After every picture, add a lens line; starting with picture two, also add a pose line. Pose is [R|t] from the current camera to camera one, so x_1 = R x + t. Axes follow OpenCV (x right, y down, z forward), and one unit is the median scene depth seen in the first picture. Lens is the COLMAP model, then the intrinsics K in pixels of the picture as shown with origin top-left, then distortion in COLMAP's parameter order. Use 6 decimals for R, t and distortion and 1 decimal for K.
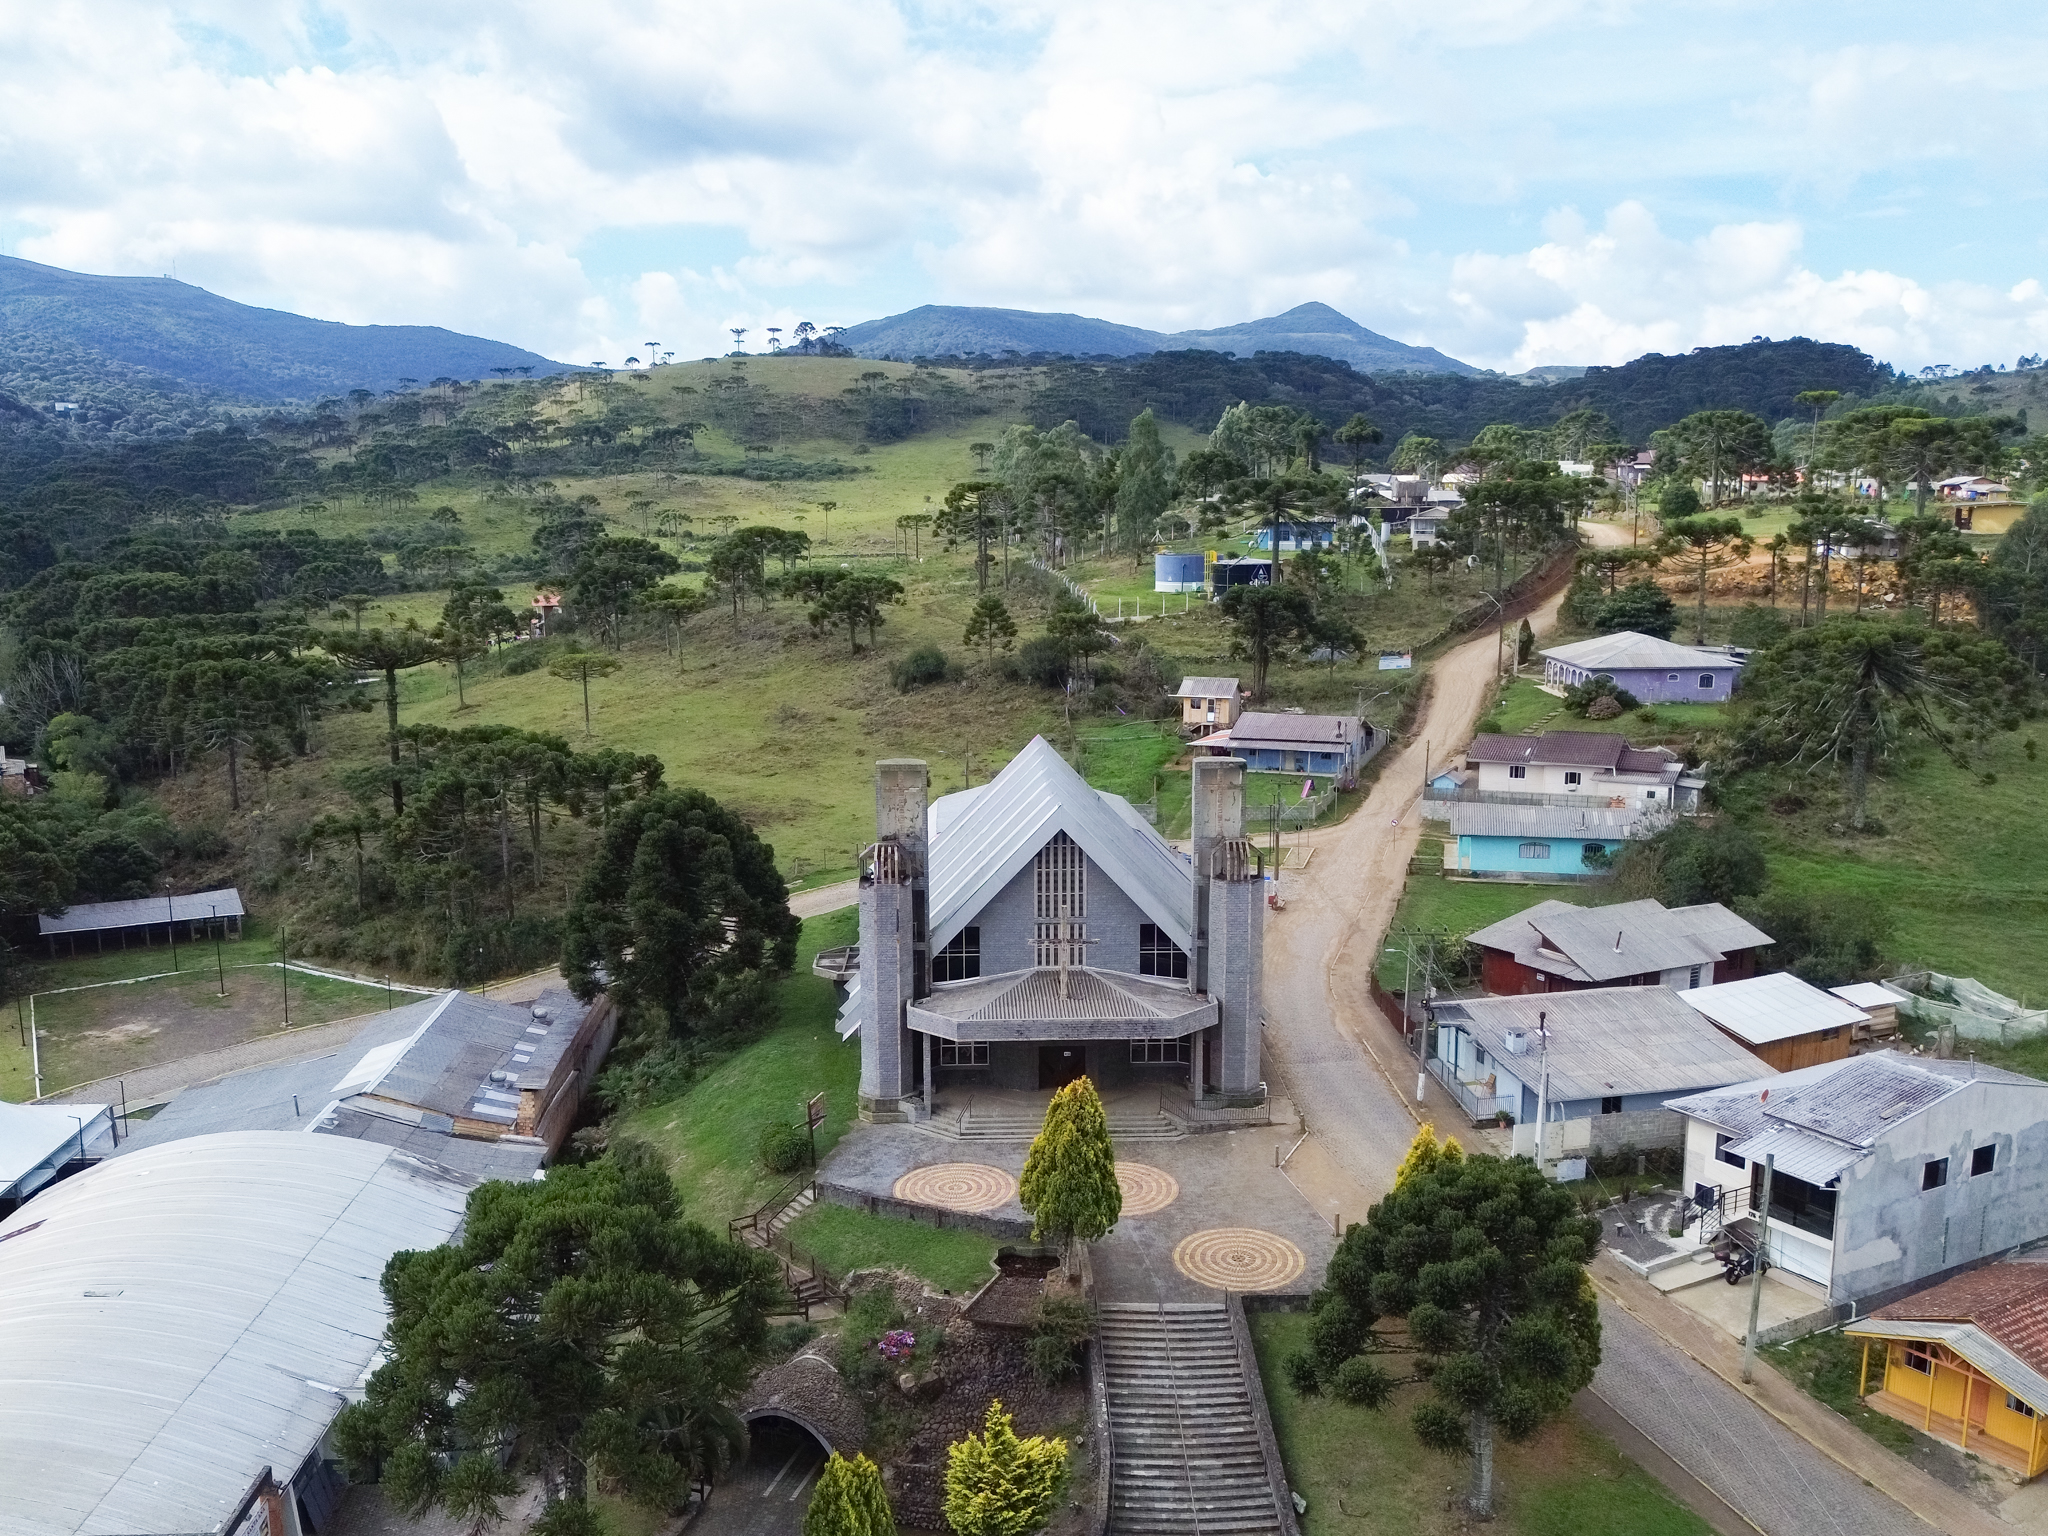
lens RADIAL K [[1901.0, 0, 1055.0], [0, 1901.0, 876.0], [0, 0, 1]] dist [0.080989, -0.087537]
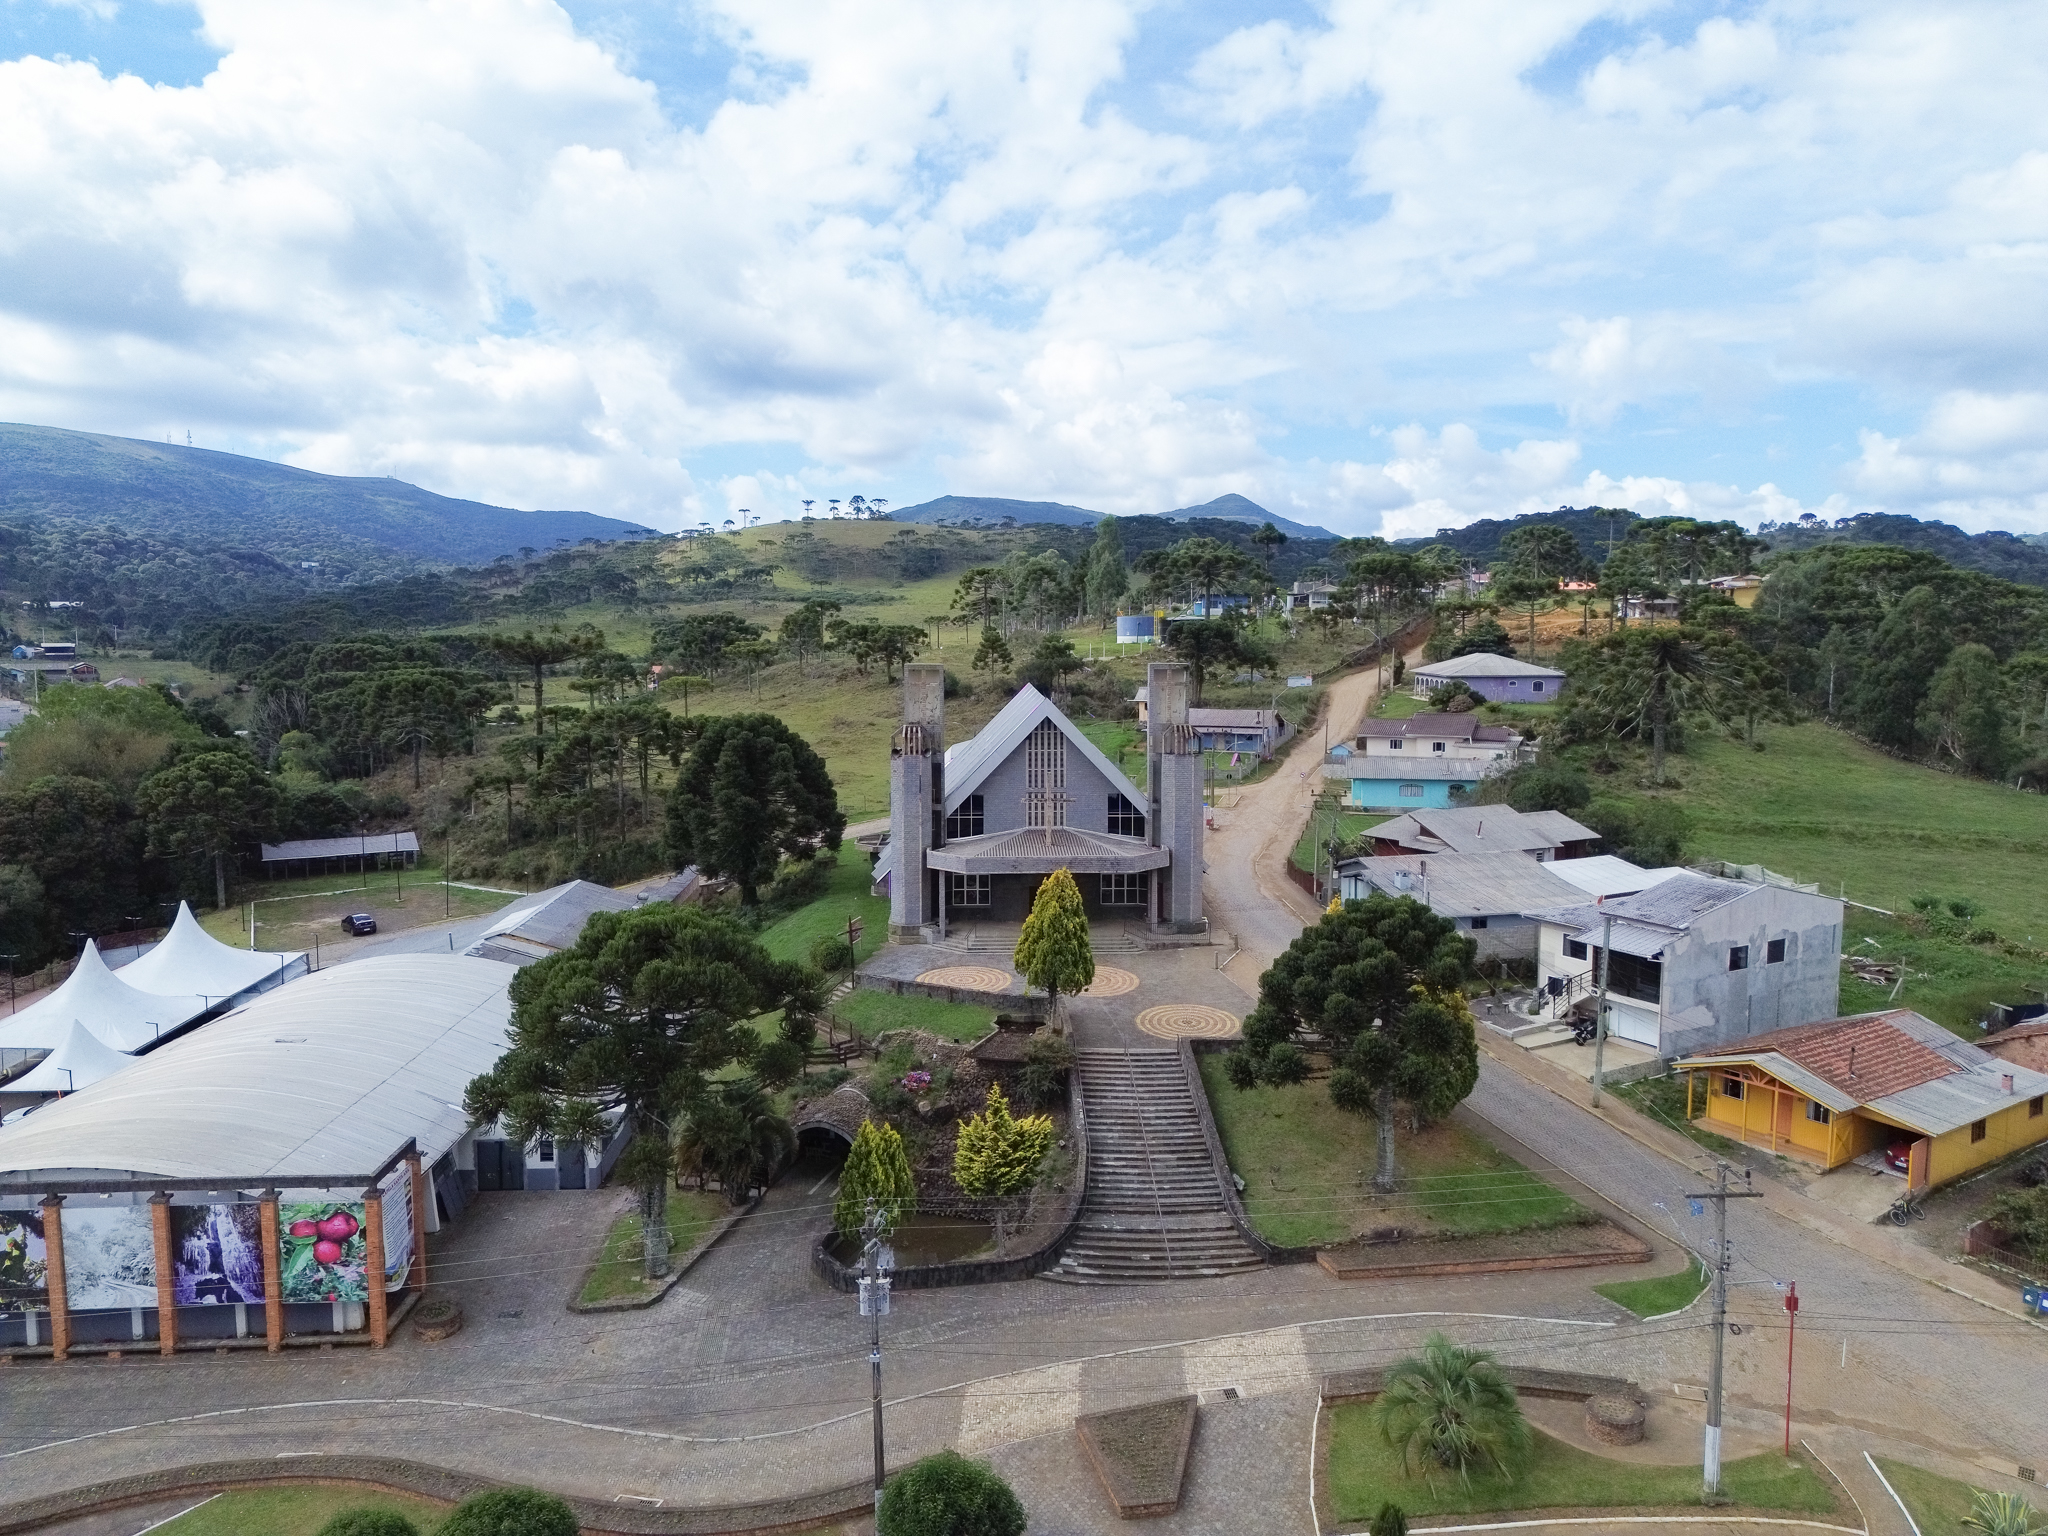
lens RADIAL K [[1443.7, 0, 1028.5], [0, 1443.7, 764.2], [0, 0, 1]] dist [0.077600, -0.074436]
pose [[0.999961, 0.000505, -0.008786, -0.000313], [-0.001463, 0.994008, -0.109299, 0.062290], [0.008678, 0.109308, 0.993970, 0.012533]]
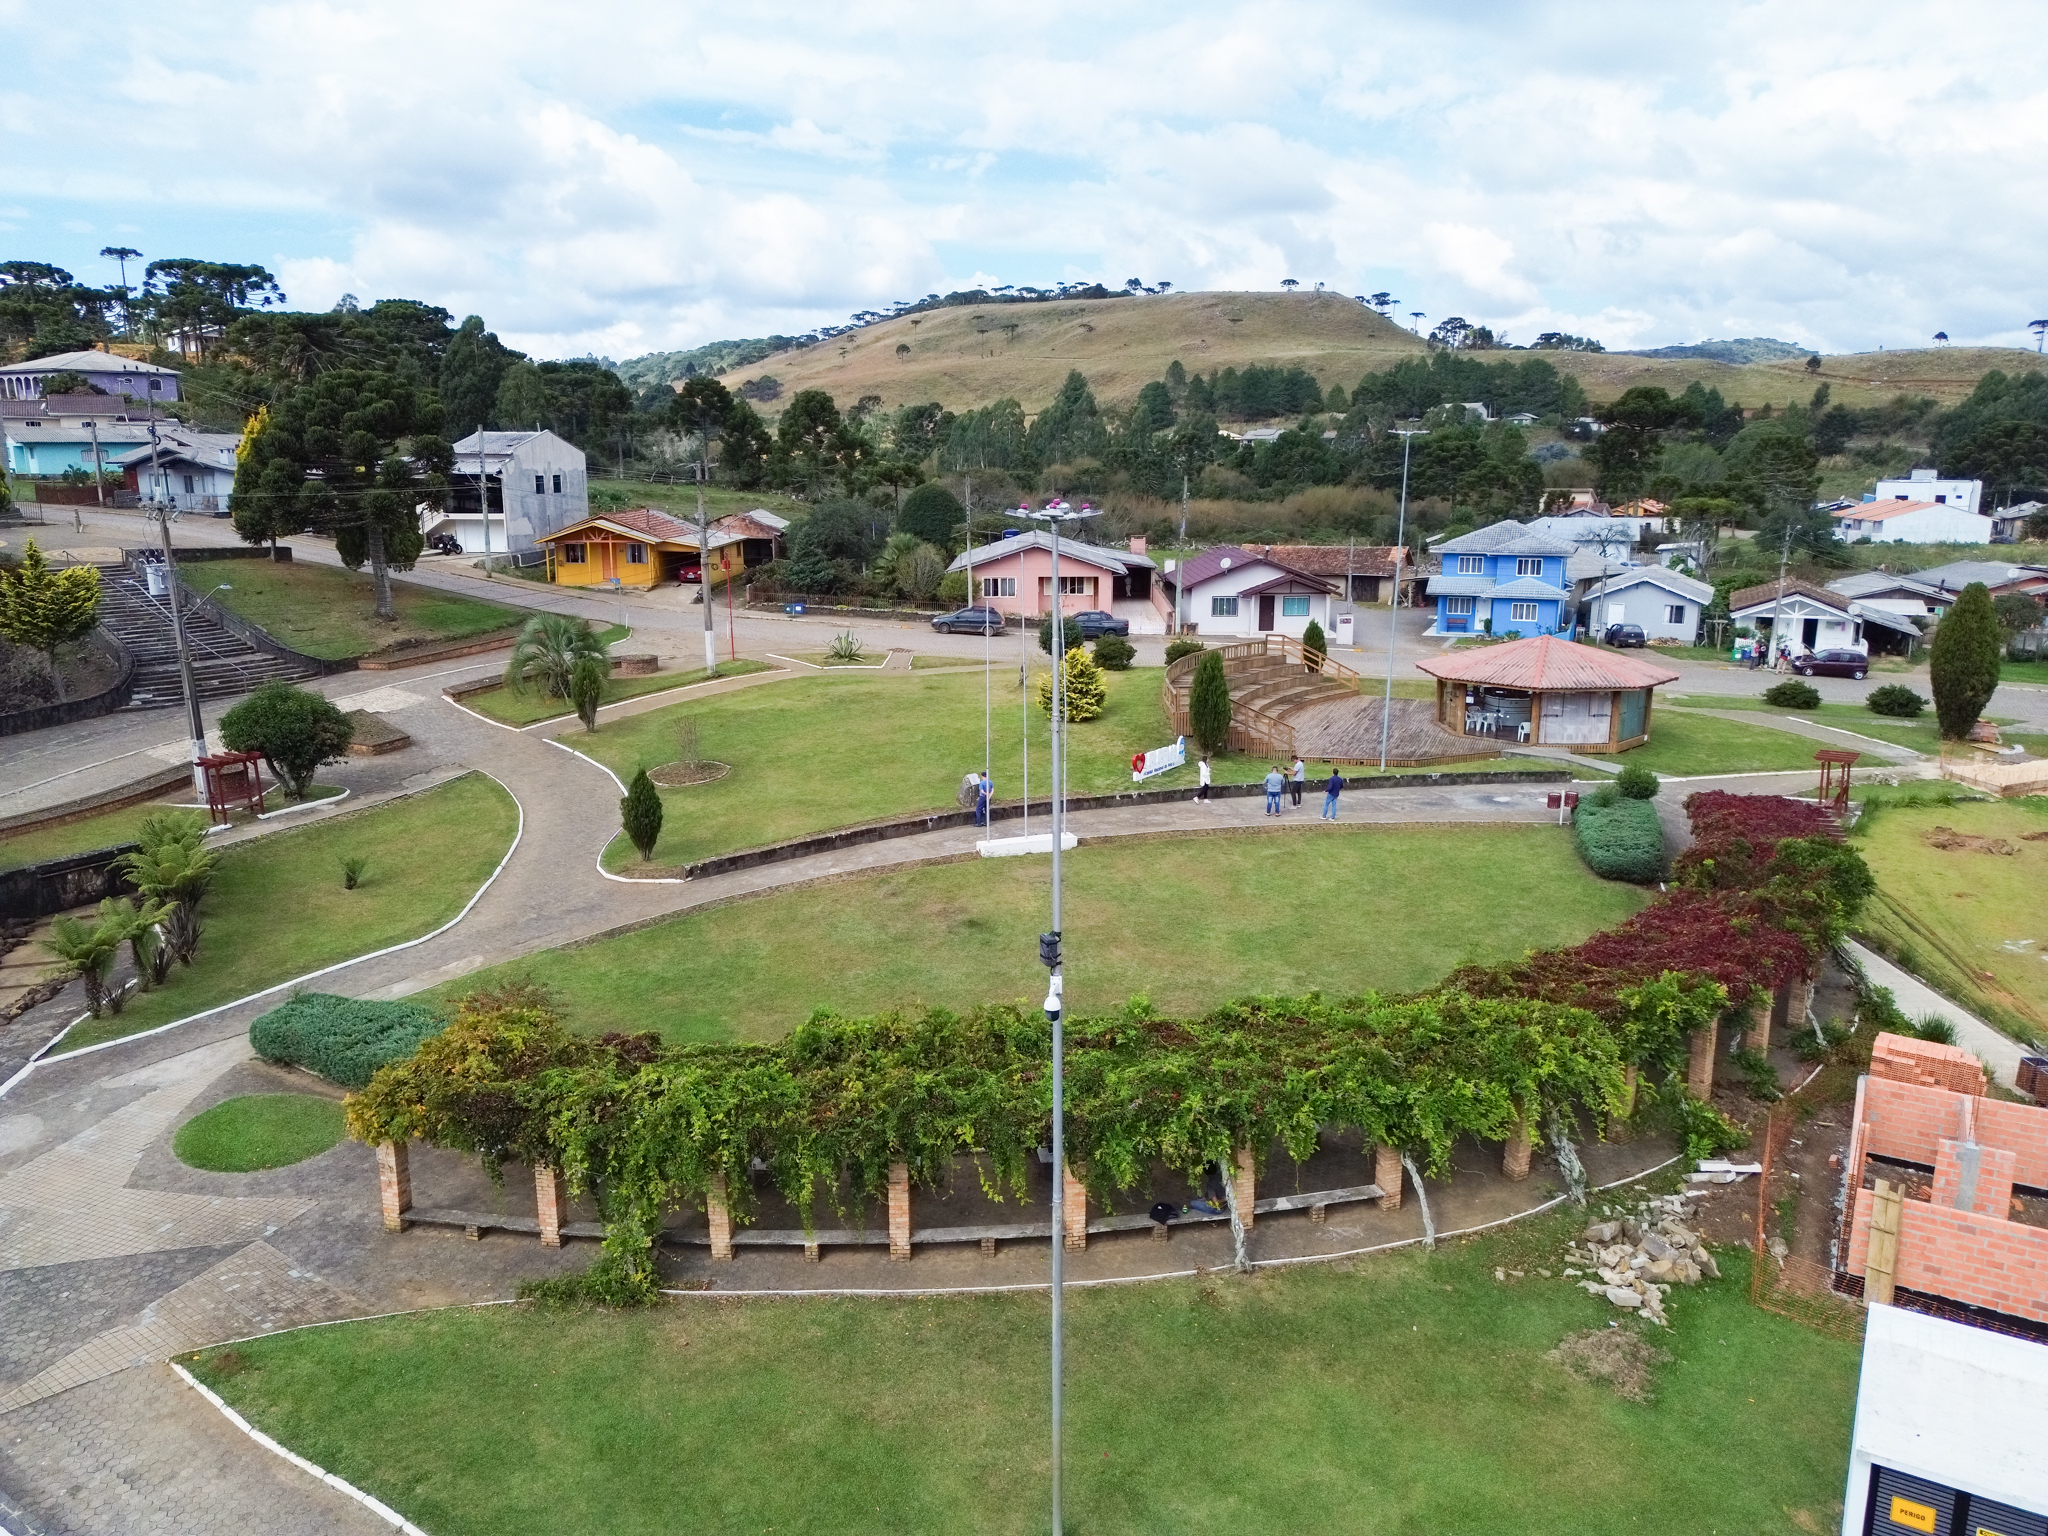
lens RADIAL K [[1443.7, 0, 1028.5], [0, 1443.7, 764.2], [0, 0, 1]] dist [0.077600, -0.074436]
pose [[0.569728, -0.173047, 0.803408, -0.168806], [0.171175, 0.981127, 0.089940, 0.163650], [-0.803809, 0.086282, 0.588597, -0.031740]]
